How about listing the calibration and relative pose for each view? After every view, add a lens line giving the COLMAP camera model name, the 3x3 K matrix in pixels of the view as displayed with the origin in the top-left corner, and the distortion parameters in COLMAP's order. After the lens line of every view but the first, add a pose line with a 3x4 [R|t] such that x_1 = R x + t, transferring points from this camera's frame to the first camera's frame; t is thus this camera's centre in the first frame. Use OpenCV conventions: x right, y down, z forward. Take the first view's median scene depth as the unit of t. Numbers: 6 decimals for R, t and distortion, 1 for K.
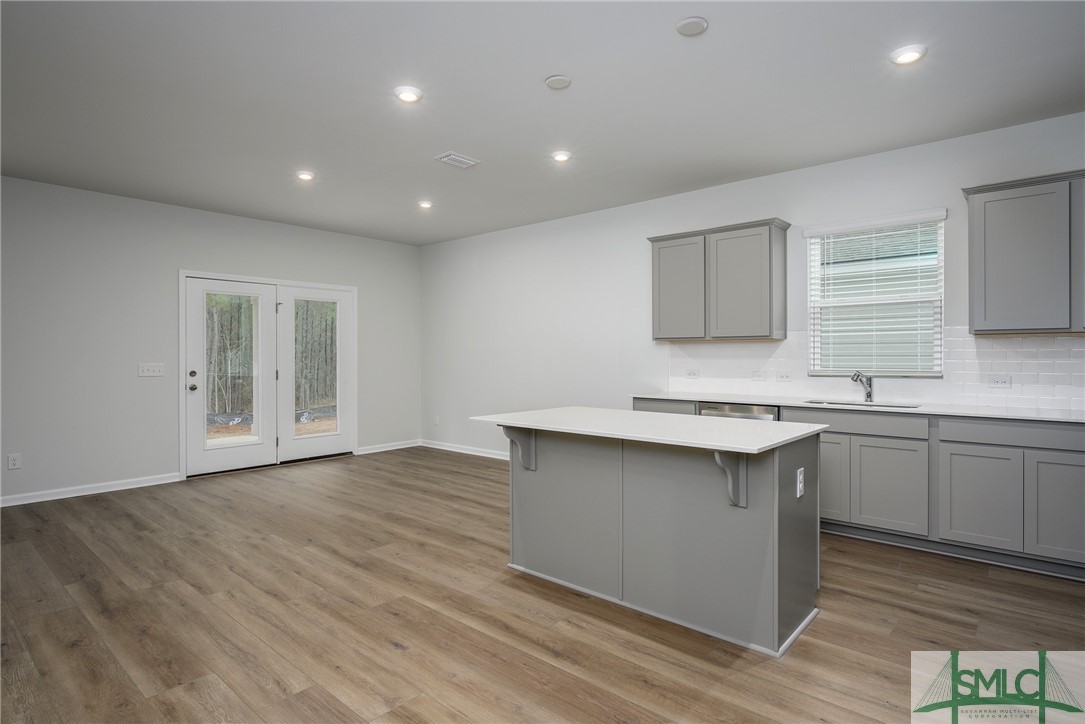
lens RADIAL K [[556.7, 0, 529.7], [0, 556.7, 357.0], [0, 0, 1]] dist [0.006037, -0.003086]
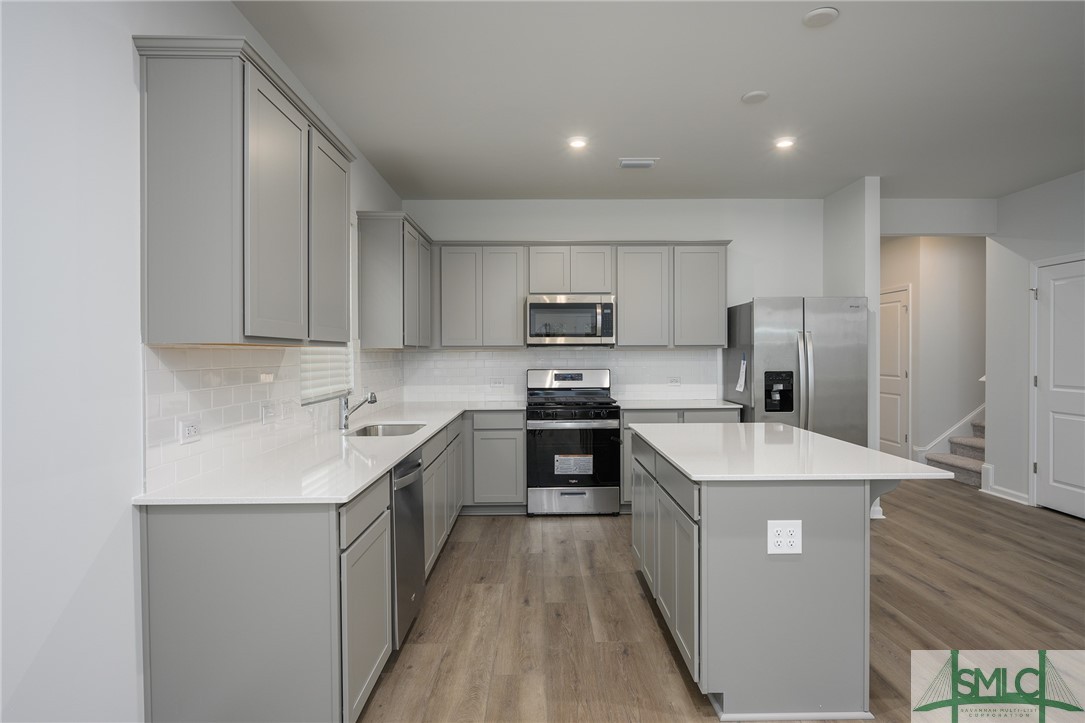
lens RADIAL K [[623.0, 0, 526.5], [0, 623.0, 355.2], [0, 0, 1]] dist [0.000545, -0.002285]
pose [[-0.675932, 0.003842, 0.736954, -0.257890], [0.008611, 0.999959, 0.002685, -0.031522], [-0.736914, 0.008161, -0.675937, 1.547567]]
